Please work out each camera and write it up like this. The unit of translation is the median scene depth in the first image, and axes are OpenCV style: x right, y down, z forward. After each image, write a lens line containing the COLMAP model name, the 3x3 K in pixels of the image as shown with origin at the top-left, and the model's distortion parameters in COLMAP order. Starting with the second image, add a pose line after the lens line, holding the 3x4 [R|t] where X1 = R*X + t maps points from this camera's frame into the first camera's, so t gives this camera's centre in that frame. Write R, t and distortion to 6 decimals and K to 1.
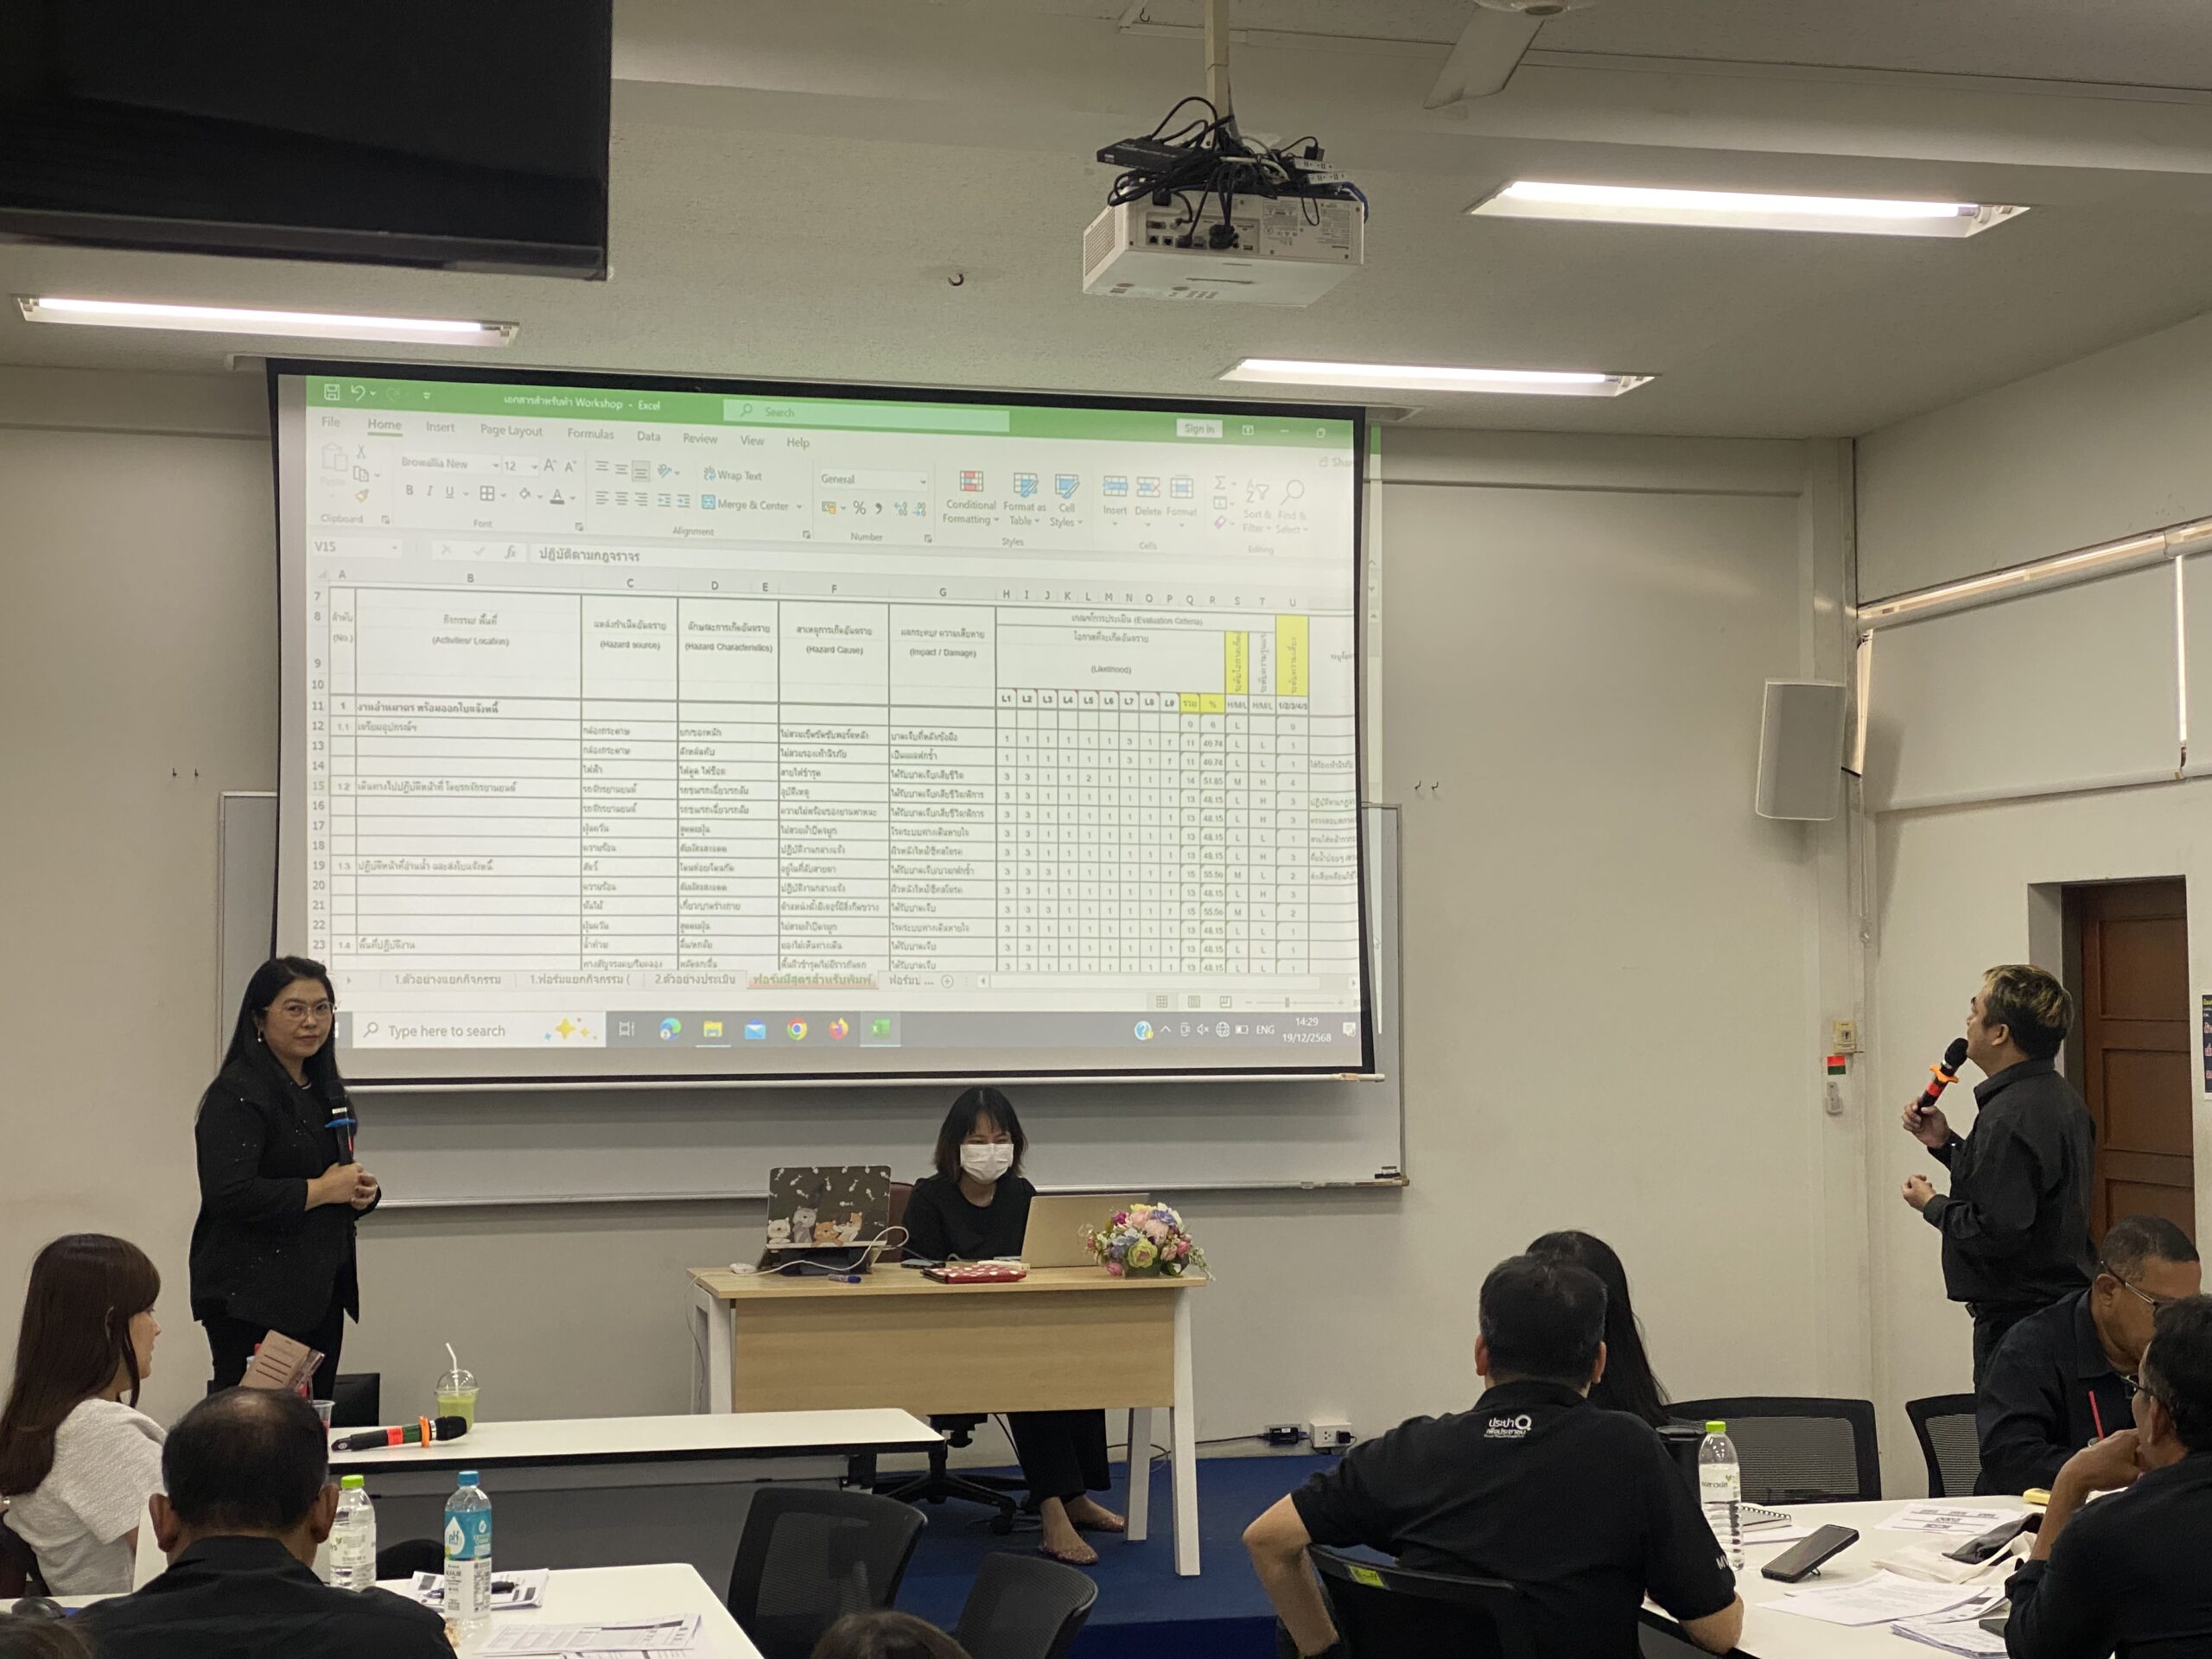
lens RADIAL K [[3354.3, 0, 1099.0], [0, 3354.3, 842.6], [0, 0, 1]] dist [0.084410, 0.648724]
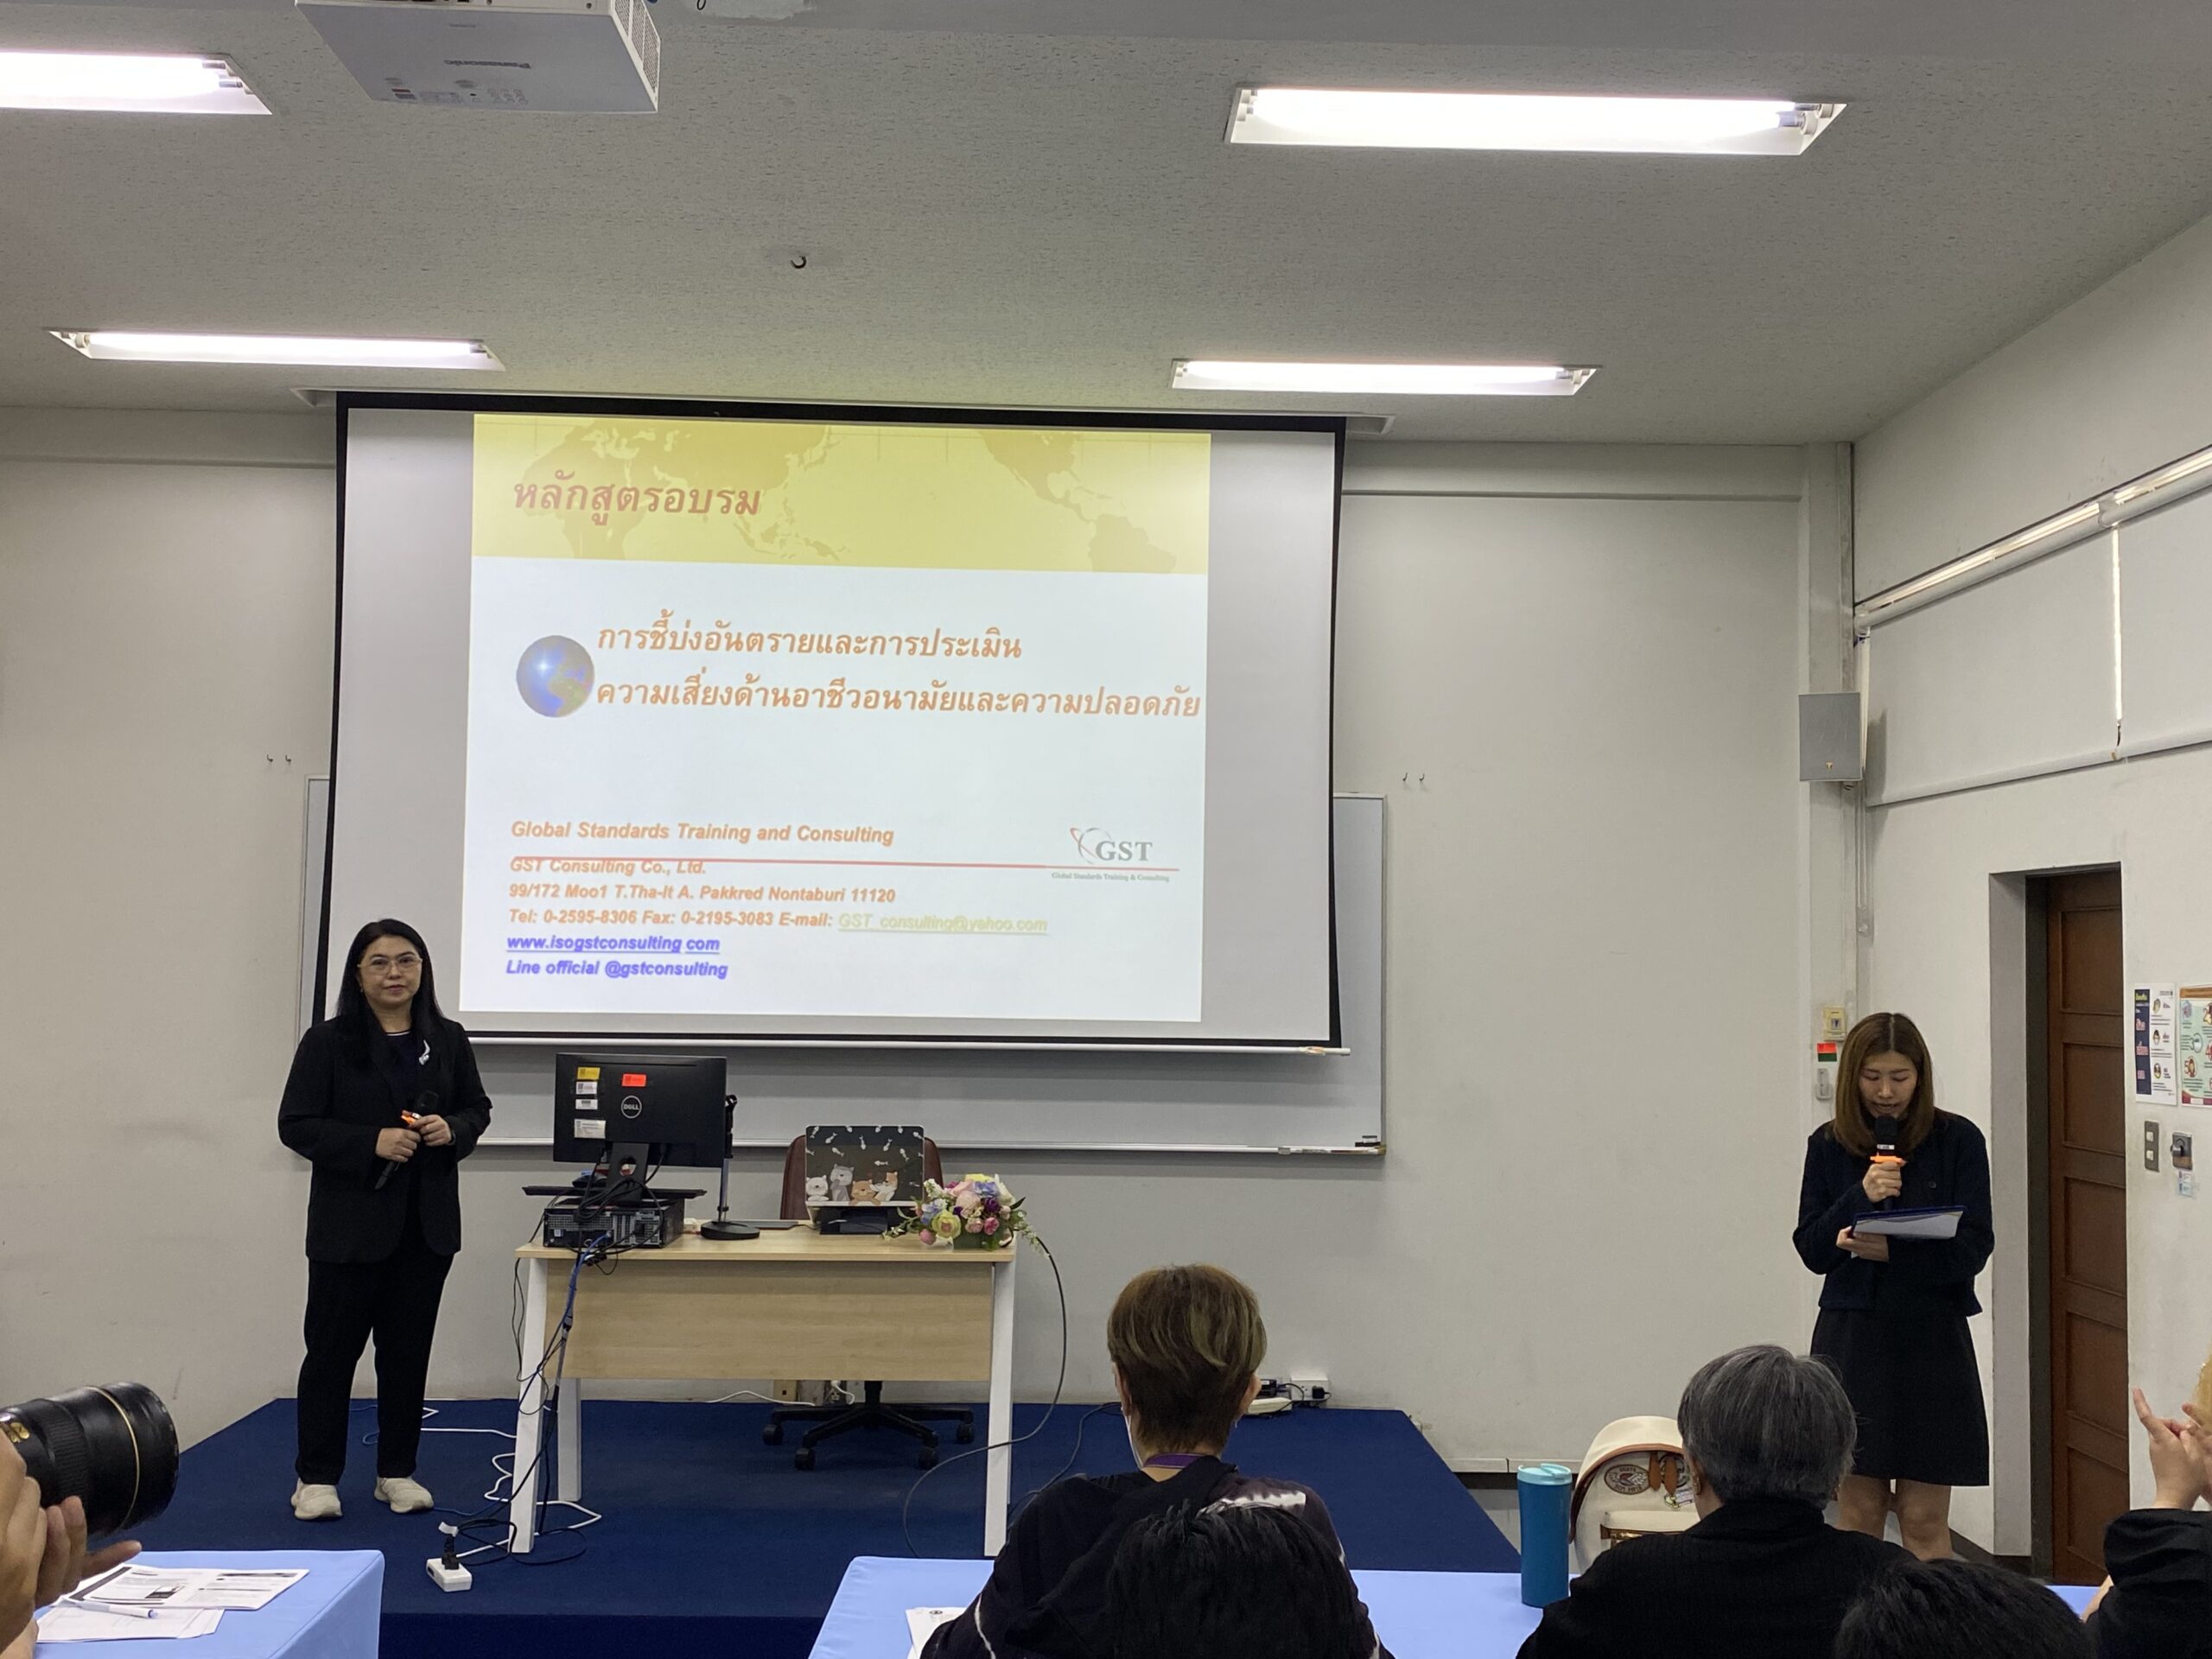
lens RADIAL K [[2303.2, 0, 1106.0], [0, 2303.2, 829.5], [0, 0, 1]] dist [0.178291, -0.391650]
pose [[0.976151, 0.006522, -0.216994, 0.165253], [-0.010017, 0.999837, -0.015012, 0.011748], [0.216861, 0.016828, 0.976057, 0.271385]]
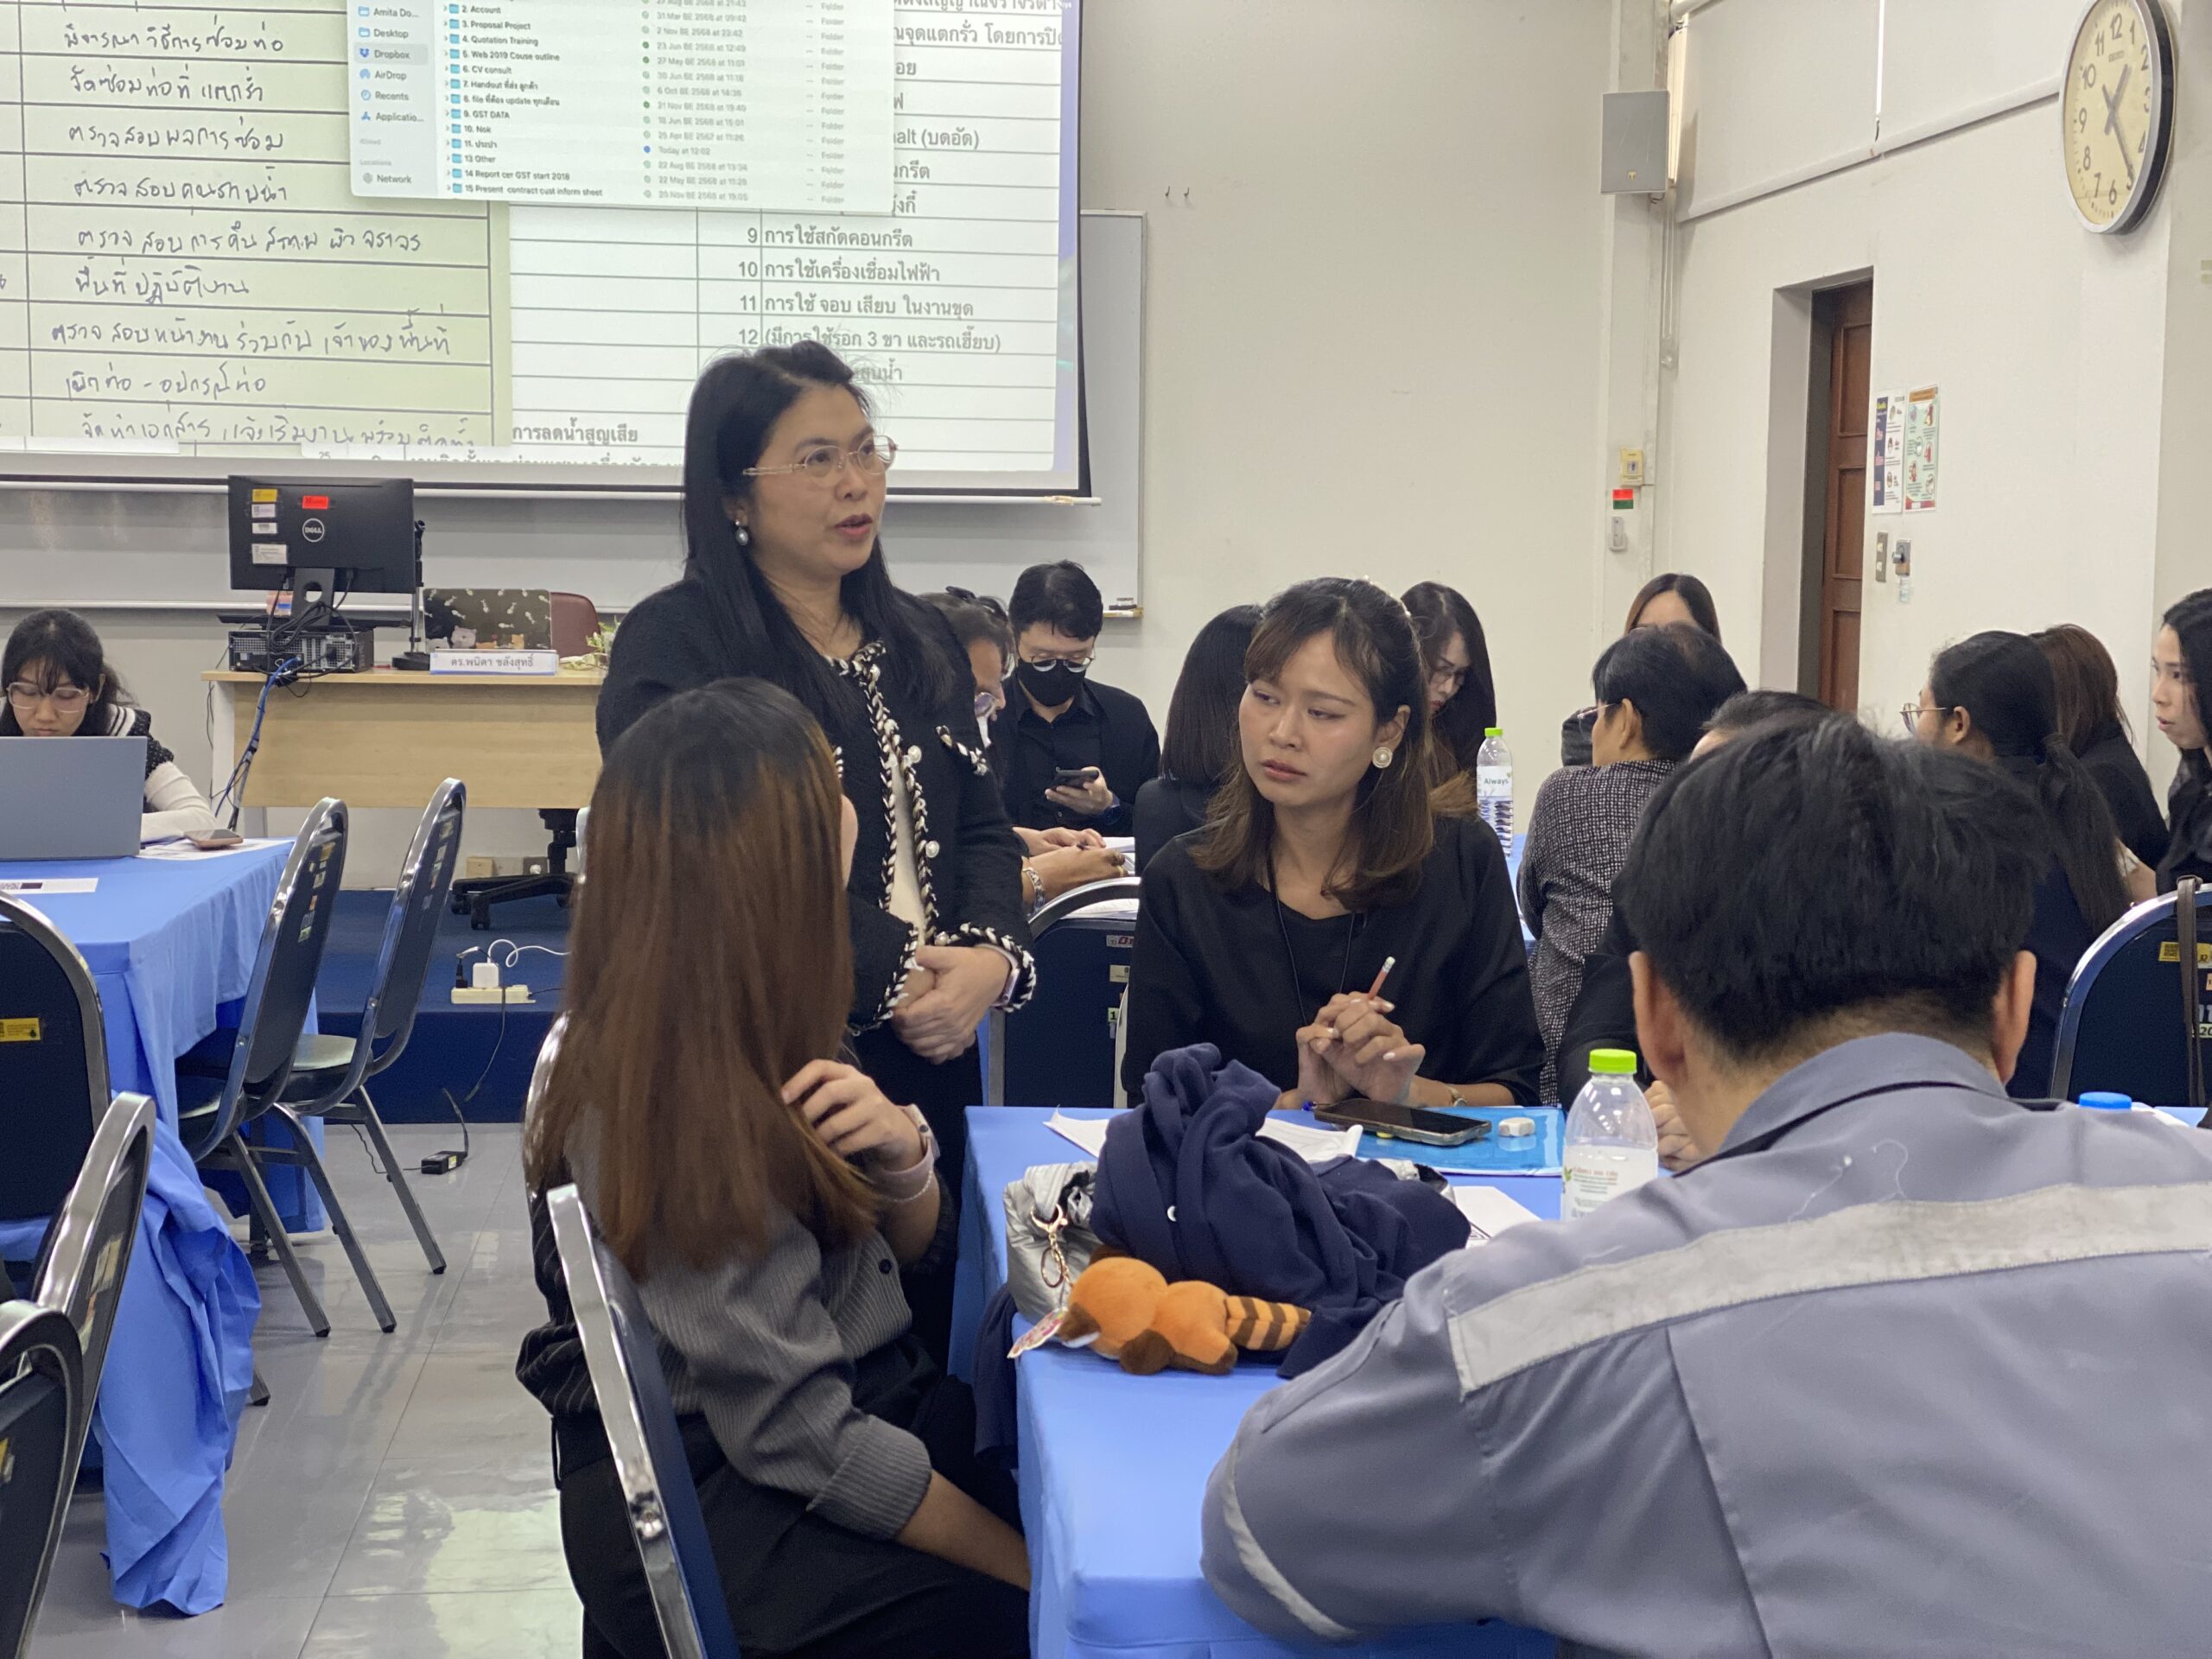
lens RADIAL K [[3354.3, 0, 1099.0], [0, 3354.3, 842.6], [0, 0, 1]] dist [0.084410, 0.648724]
pose [[0.987858, 0.027286, -0.152947, 0.229855], [-0.006536, 0.990884, 0.134560, 0.037310], [0.155225, -0.131927, 0.979031, 0.055857]]
